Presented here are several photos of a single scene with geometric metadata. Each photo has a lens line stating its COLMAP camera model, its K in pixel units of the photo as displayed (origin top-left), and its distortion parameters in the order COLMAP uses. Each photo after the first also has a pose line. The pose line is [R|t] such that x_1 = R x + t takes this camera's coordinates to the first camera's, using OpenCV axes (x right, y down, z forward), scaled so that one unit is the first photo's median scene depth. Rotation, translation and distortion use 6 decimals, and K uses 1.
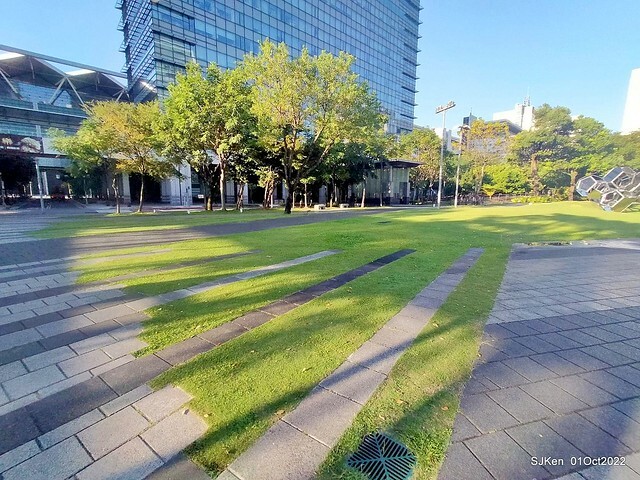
lens RADIAL K [[310.9, 0, 332.3], [0, 310.9, 244.5], [0, 0, 1]] dist [-0.000382, -0.000088]
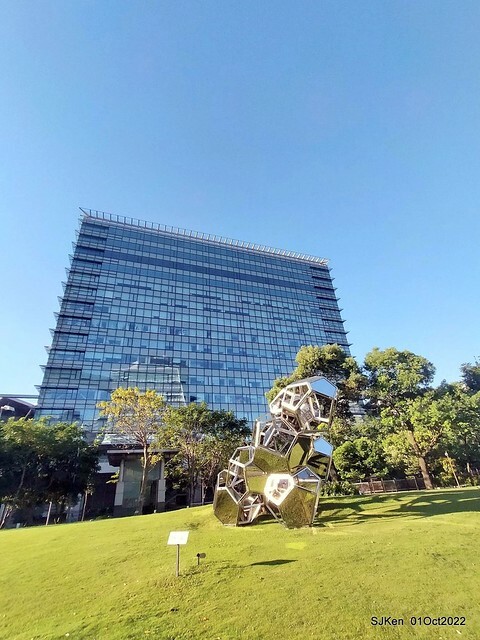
lens RADIAL K [[310.9, 0, 194.2], [0, 310.9, 343.5], [0, 0, 1]] dist [-0.000382, -0.000088]
pose [[0.897520, -0.253604, -0.360754, 0.649807], [0.002451, 0.820939, -0.571010, -0.065920], [0.440968, 0.511609, 0.737431, 0.414501]]
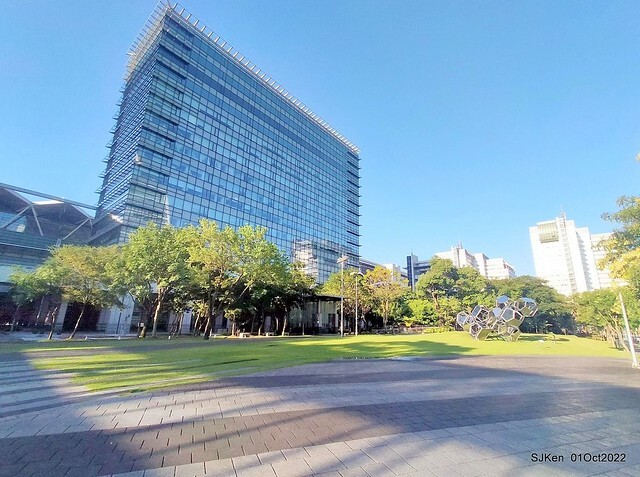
lens RADIAL K [[310.9, 0, 332.3], [0, 310.9, 243.0], [0, 0, 1]] dist [-0.000382, -0.000088]
pose [[0.991143, 0.043118, 0.125601, 0.078453], [0.011265, 0.915112, -0.403042, 0.022462], [-0.132317, 0.400887, 0.906522, -0.141195]]
